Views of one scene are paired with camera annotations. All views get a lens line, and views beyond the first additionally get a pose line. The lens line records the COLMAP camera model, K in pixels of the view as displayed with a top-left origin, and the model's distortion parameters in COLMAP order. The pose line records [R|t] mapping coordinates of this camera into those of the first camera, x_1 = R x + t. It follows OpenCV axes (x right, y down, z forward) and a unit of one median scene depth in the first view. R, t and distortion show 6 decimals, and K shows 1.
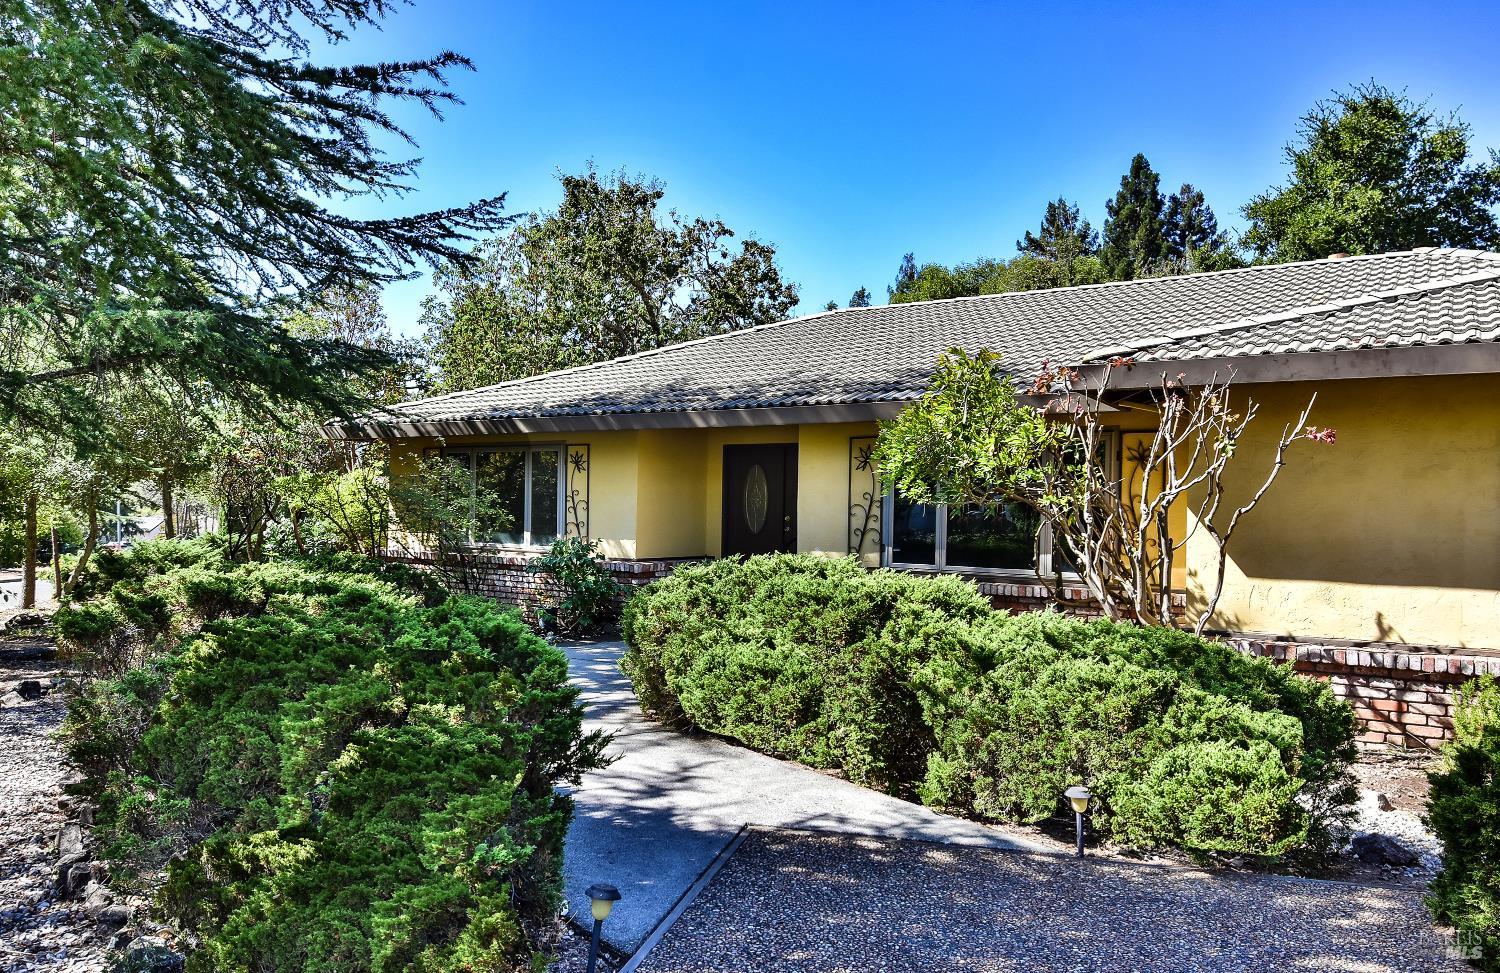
lens RADIAL K [[1067.6, 0, 750.0], [0, 1067.6, 486.5], [0, 0, 1]] dist [-0.002362, -0.000813]
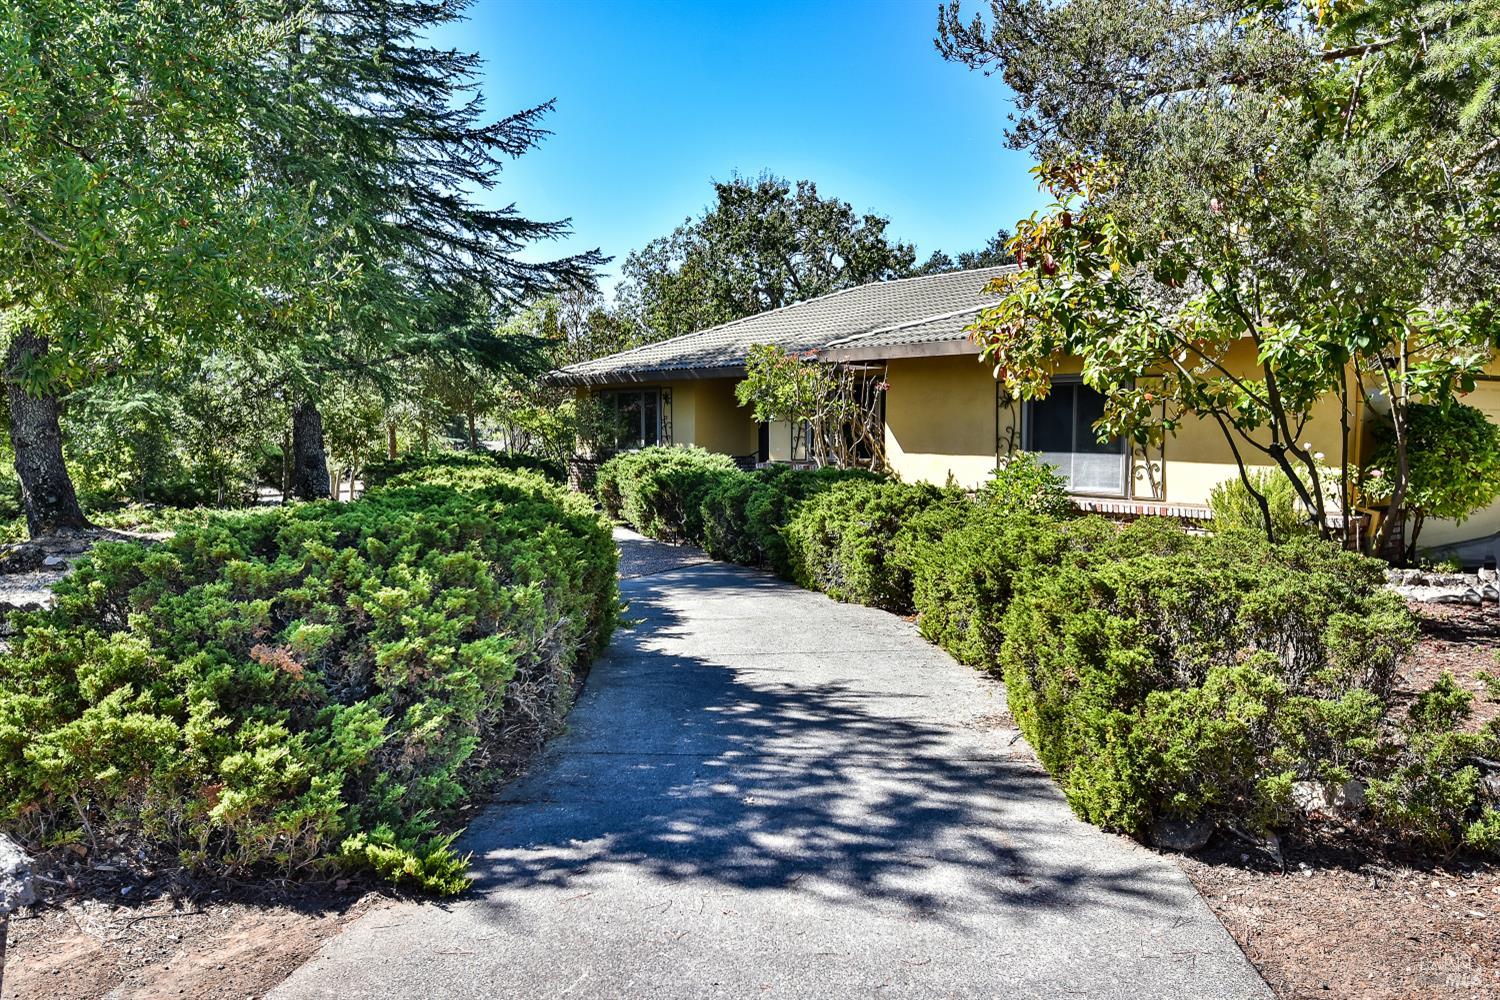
lens RADIAL K [[1131.8, 0, 750.0], [0, 1131.8, 500.0], [0, 0, 1]] dist [0.038941, -0.067059]
pose [[0.950141, 0.005678, -0.311768, 0.434678], [0.020148, 0.996627, 0.079551, -0.003367], [0.311168, -0.081866, 0.946822, -0.532505]]
